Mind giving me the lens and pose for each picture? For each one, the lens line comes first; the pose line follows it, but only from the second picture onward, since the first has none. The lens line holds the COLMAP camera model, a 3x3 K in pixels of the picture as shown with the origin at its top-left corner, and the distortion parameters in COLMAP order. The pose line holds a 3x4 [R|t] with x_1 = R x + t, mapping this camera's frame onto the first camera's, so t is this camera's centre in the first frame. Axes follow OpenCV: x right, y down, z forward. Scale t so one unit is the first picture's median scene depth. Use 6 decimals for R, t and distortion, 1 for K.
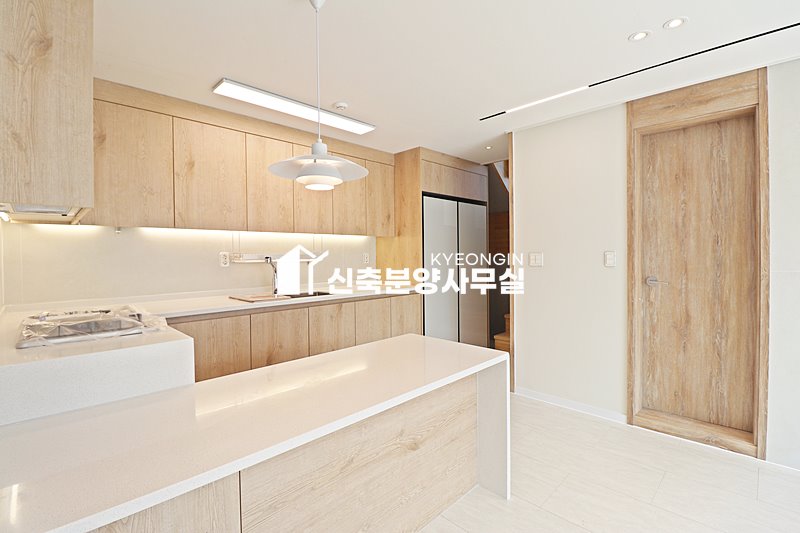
lens RADIAL K [[369.5, 0, 401.0], [0, 369.5, 260.8], [0, 0, 1]] dist [-0.003808, -0.011375]
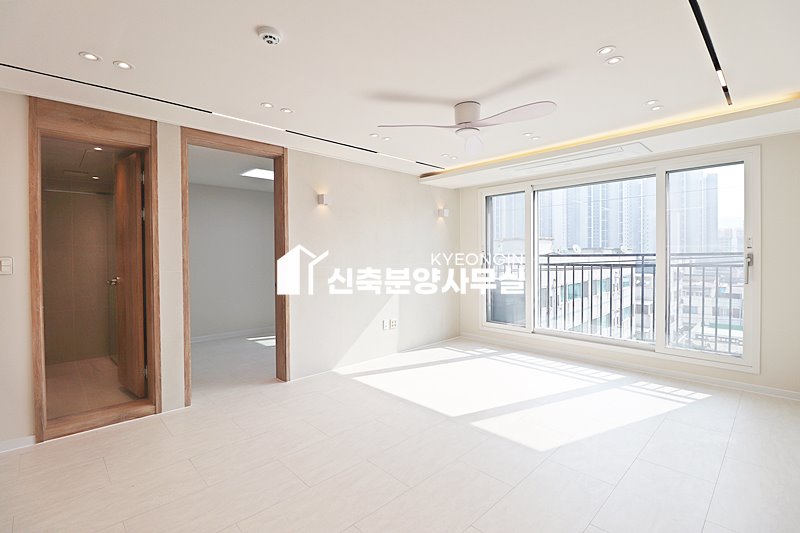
lens RADIAL K [[369.5, 0, 398.9], [0, 369.5, 260.2], [0, 0, 1]] dist [-0.003808, -0.011375]
pose [[0.018844, -0.003145, 0.999817, -0.282571], [0.021695, 0.999761, 0.002736, 0.000022], [-0.999587, 0.021640, 0.018908, 0.061057]]
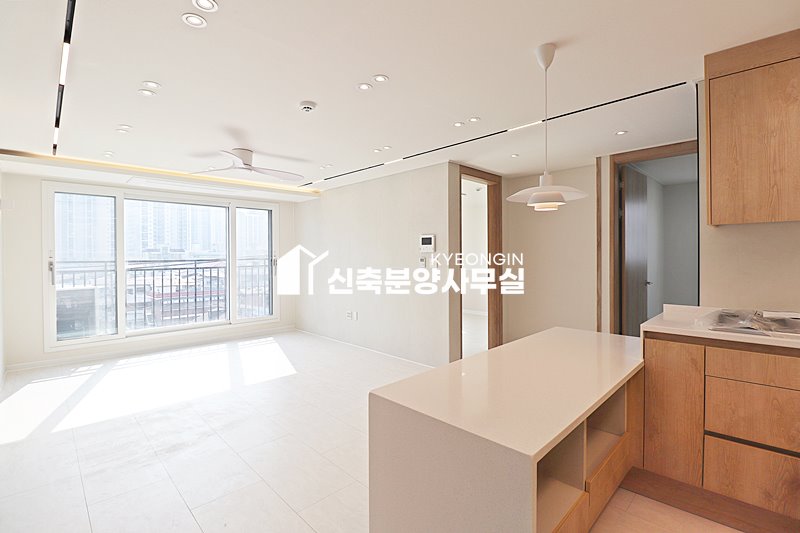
lens RADIAL K [[369.5, 0, 401.9], [0, 369.5, 259.6], [0, 0, 1]] dist [-0.003808, -0.011375]
pose [[-0.999846, 0.016914, 0.004628, 0.156634], [0.017023, 0.999556, 0.024442, -0.036281], [-0.004213, 0.024517, -0.999691, 1.306386]]
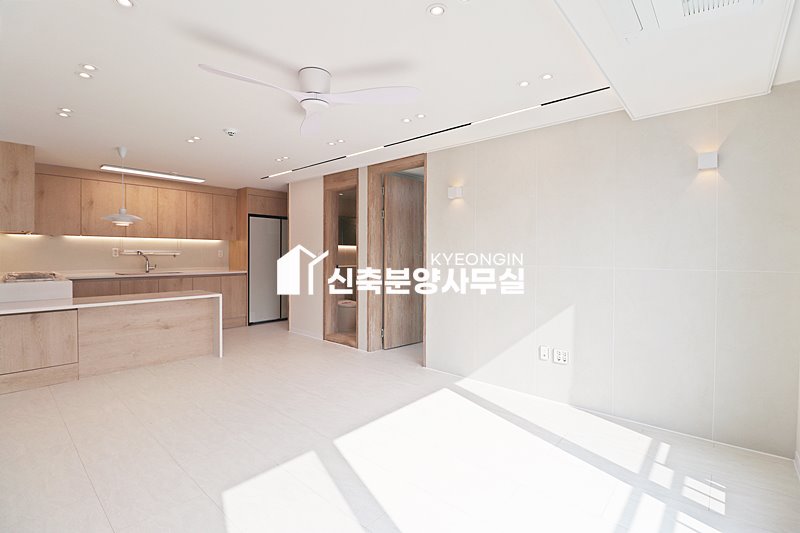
lens RADIAL K [[369.5, 0, 402.4], [0, 369.5, 259.3], [0, 0, 1]] dist [-0.003808, -0.011375]
pose [[0.997741, 0.015209, 0.065433, 0.929197], [-0.015206, 0.999884, -0.000545, 0.010627], [-0.065434, -0.000451, 0.997857, -1.014313]]
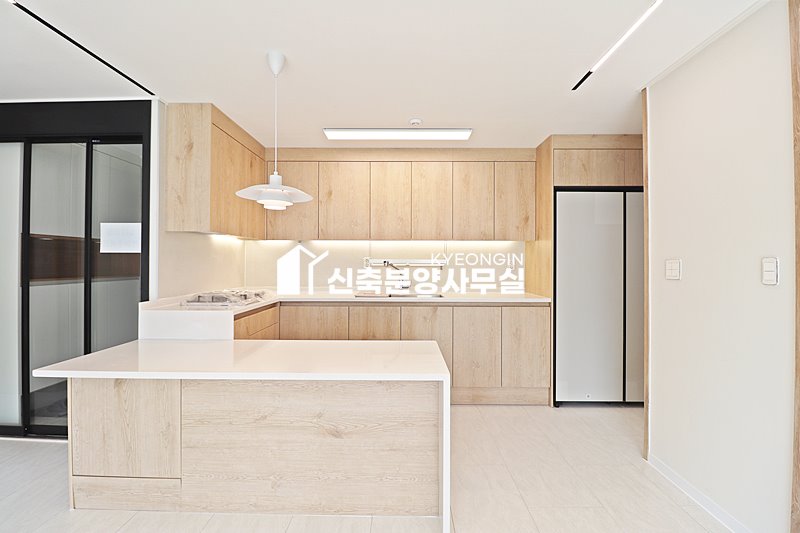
lens RADIAL K [[369.5, 0, 400.3], [0, 369.5, 260.9], [0, 0, 1]] dist [-0.003808, -0.011375]
pose [[0.699118, 0.009114, -0.714948, 0.601986], [-0.021589, 0.999732, -0.008367, -0.003178], [0.714680, 0.021284, 0.699128, 0.228035]]
